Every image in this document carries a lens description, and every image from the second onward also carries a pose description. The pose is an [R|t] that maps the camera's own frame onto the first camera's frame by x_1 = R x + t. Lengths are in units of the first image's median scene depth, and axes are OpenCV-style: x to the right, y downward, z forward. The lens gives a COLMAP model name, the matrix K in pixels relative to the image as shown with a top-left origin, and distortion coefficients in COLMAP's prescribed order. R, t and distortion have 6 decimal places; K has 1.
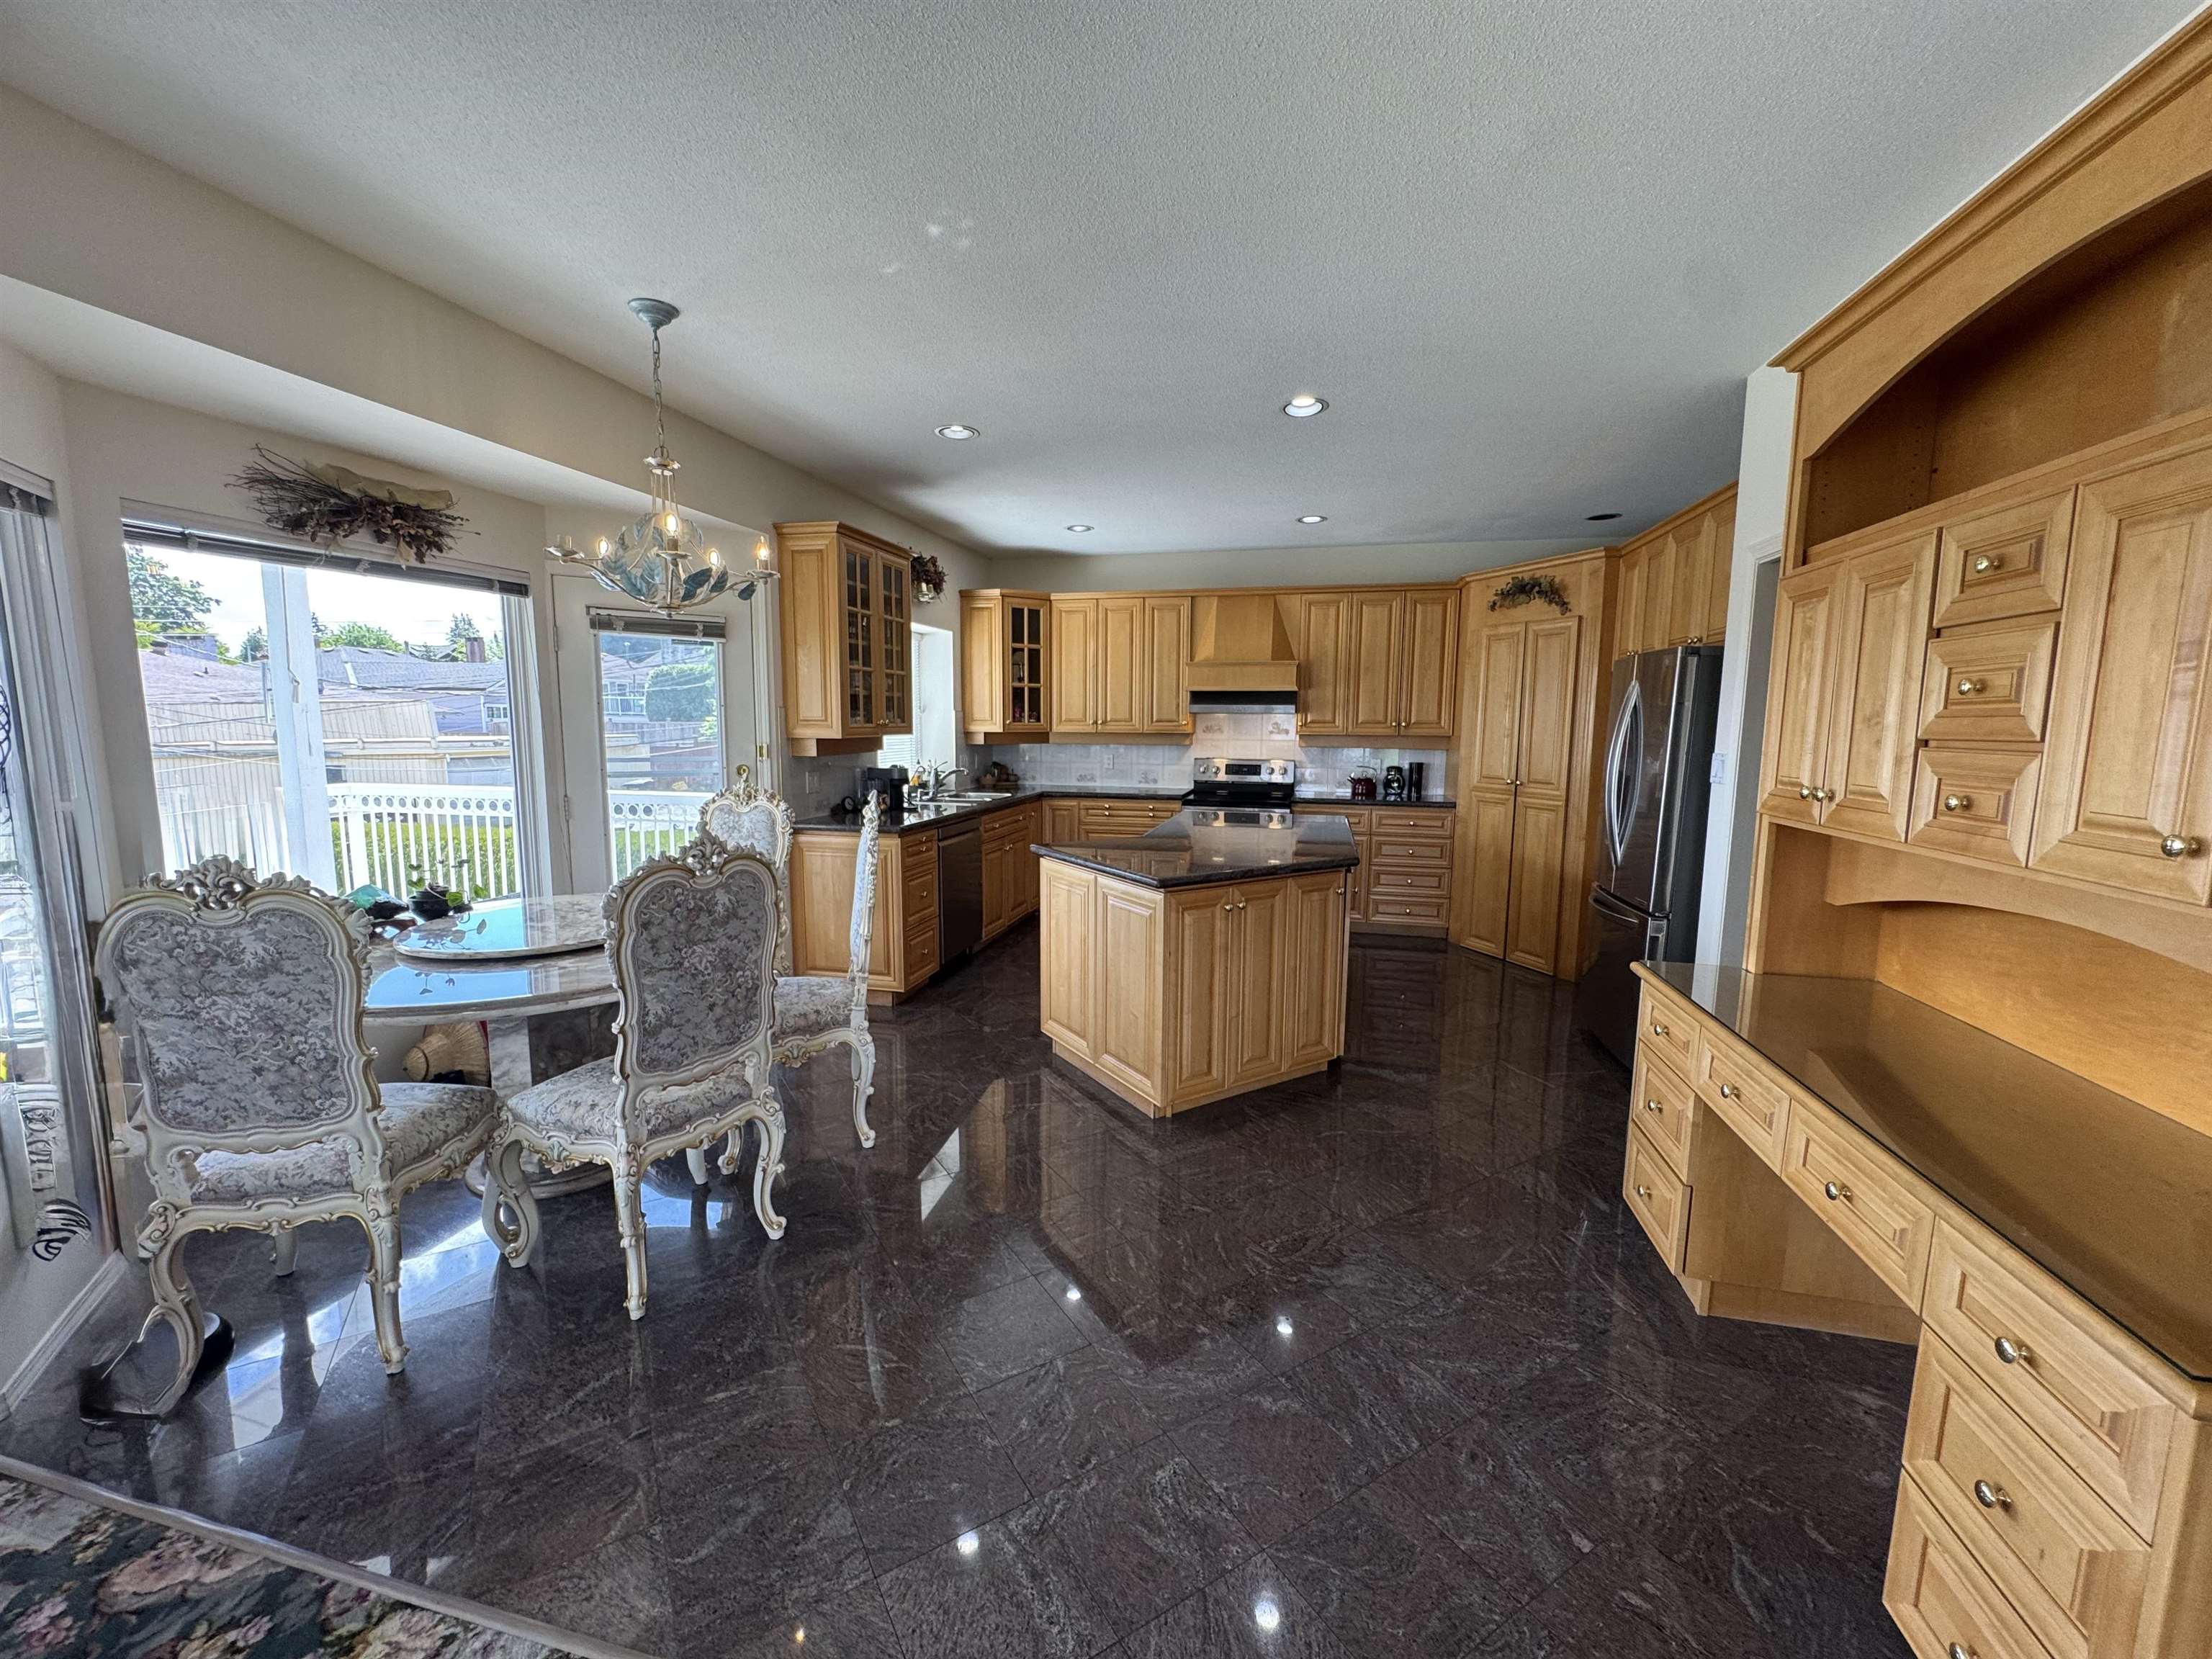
lens RADIAL K [[880.0, 0, 1107.9], [0, 880.0, 828.2], [0, 0, 1]] dist [-0.002751, 0.000532]
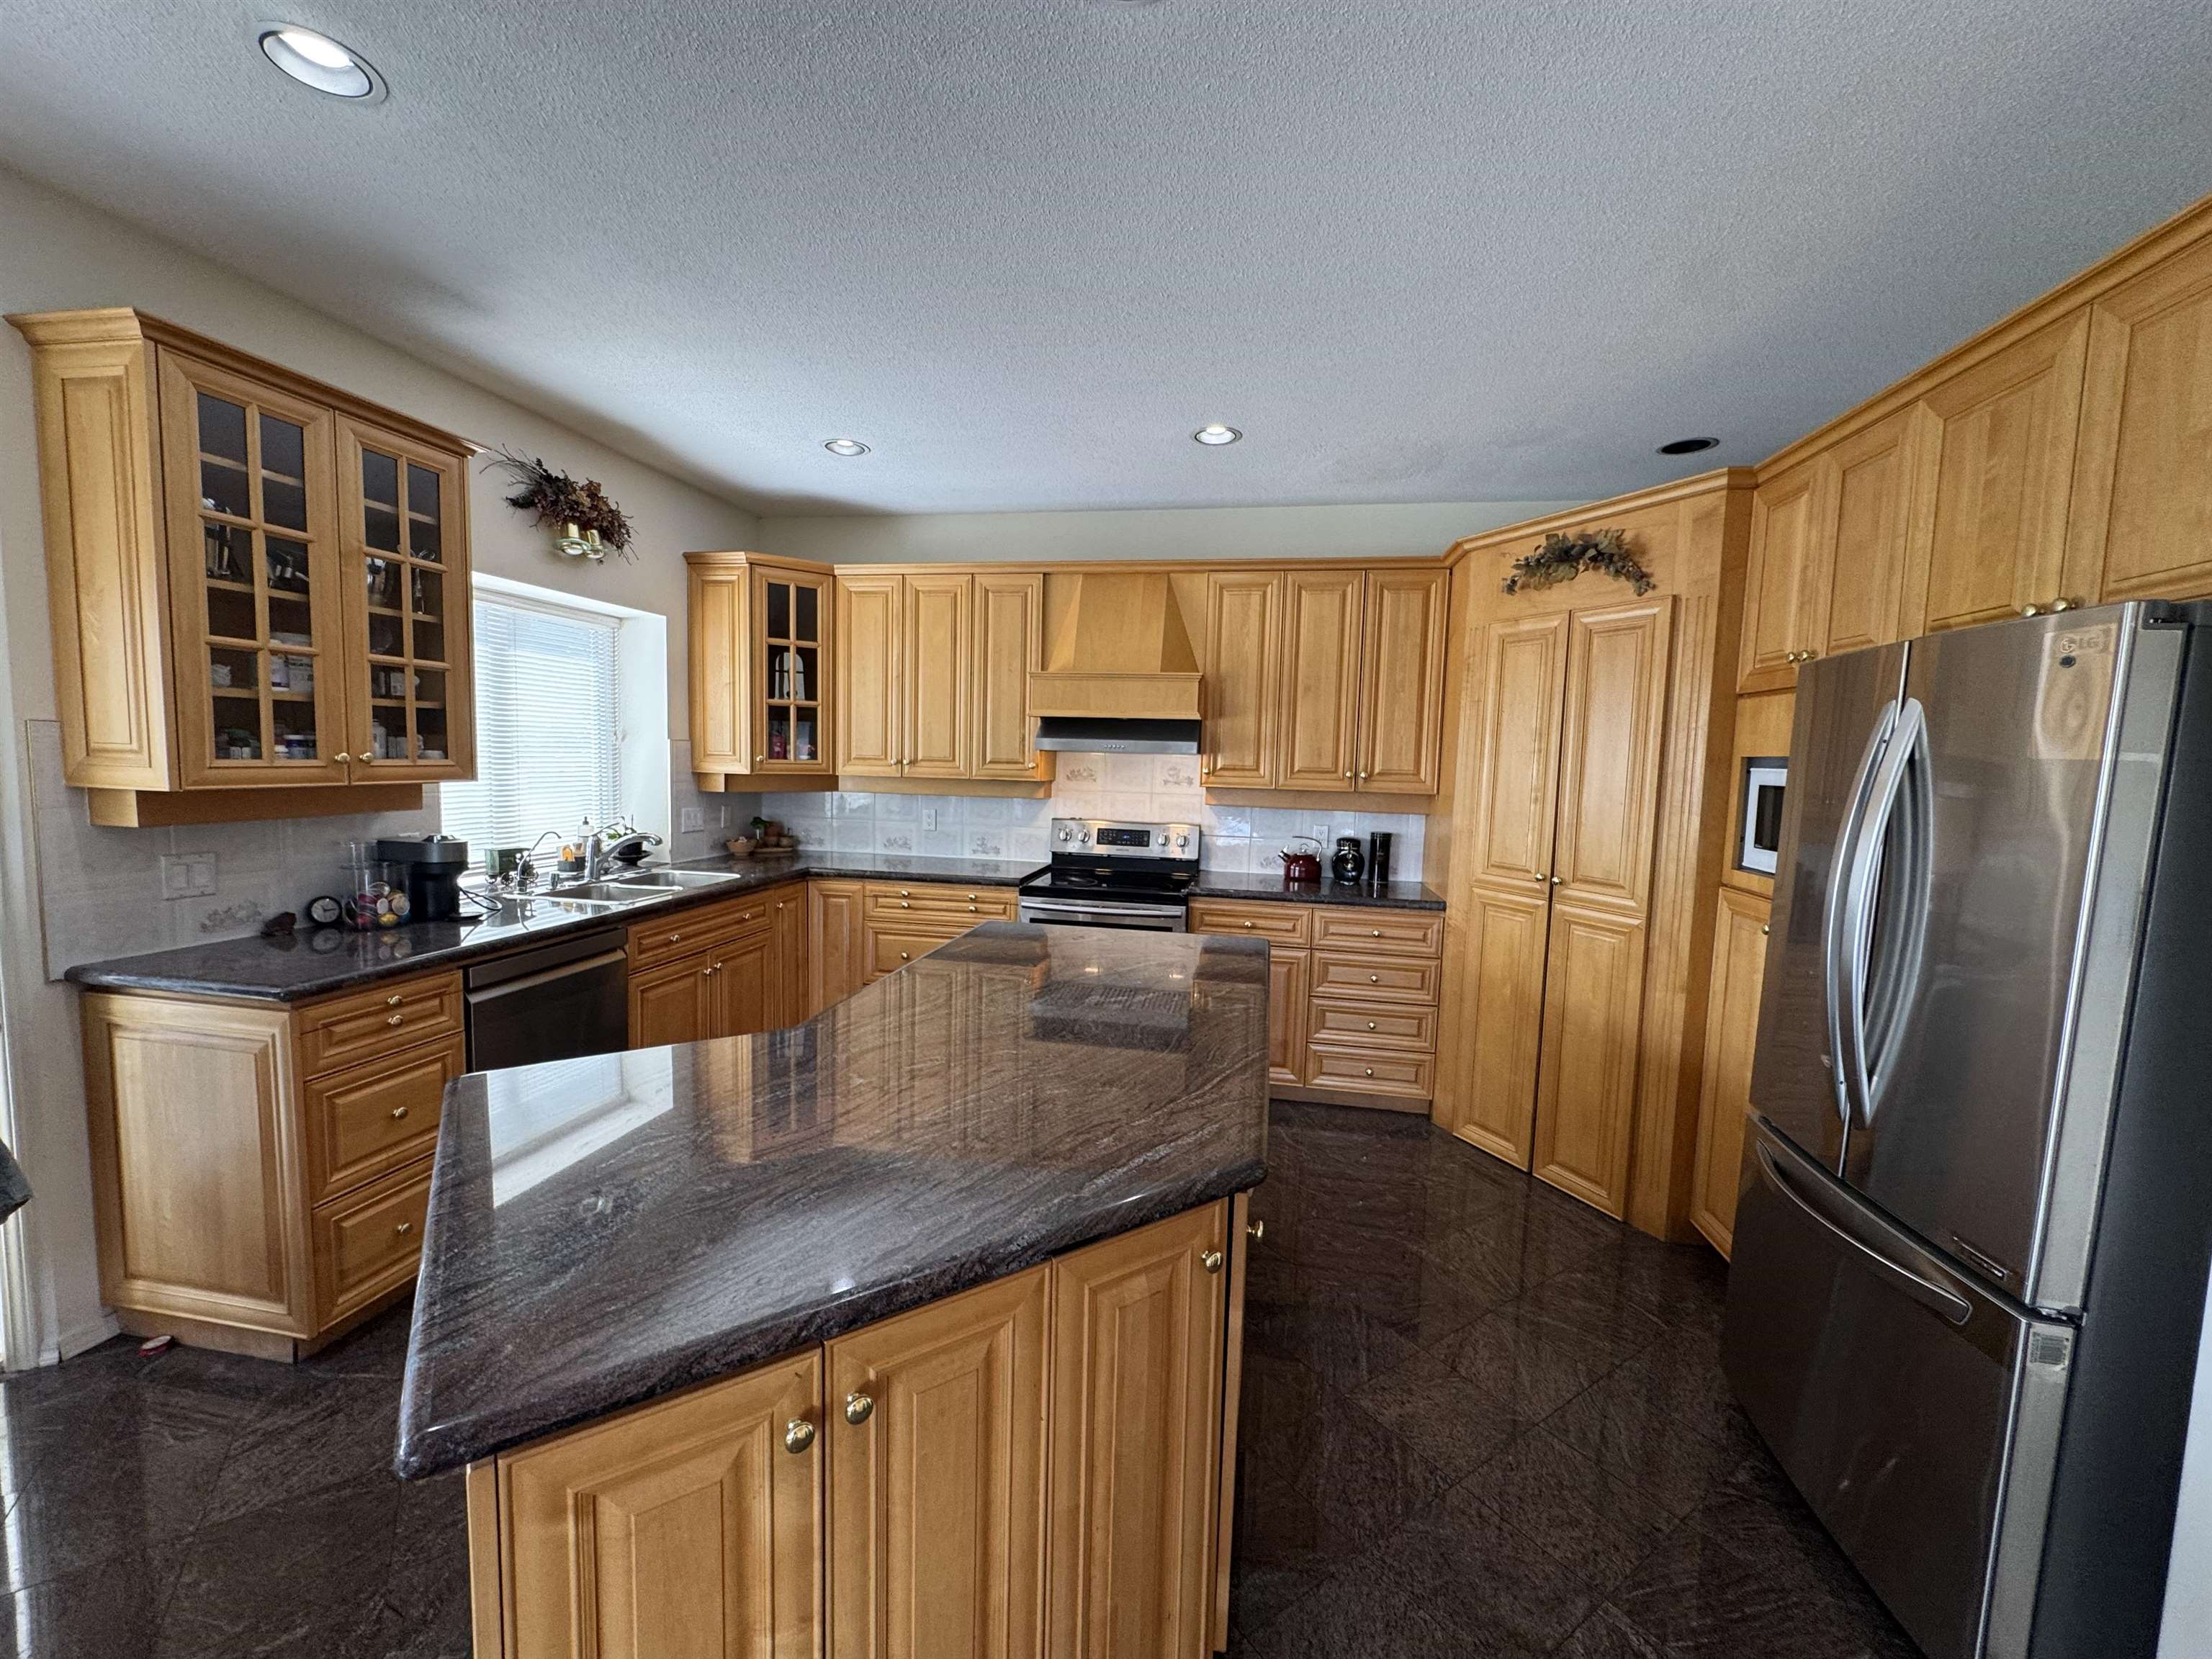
lens RADIAL K [[880.0, 0, 1106.5], [0, 880.0, 830.7], [0, 0, 1]] dist [-0.002751, 0.000532]
pose [[0.998447, 0.016201, 0.053301, 0.113738], [-0.014223, 0.999204, -0.037276, -0.050525], [-0.053863, 0.036460, 0.997883, 0.365460]]
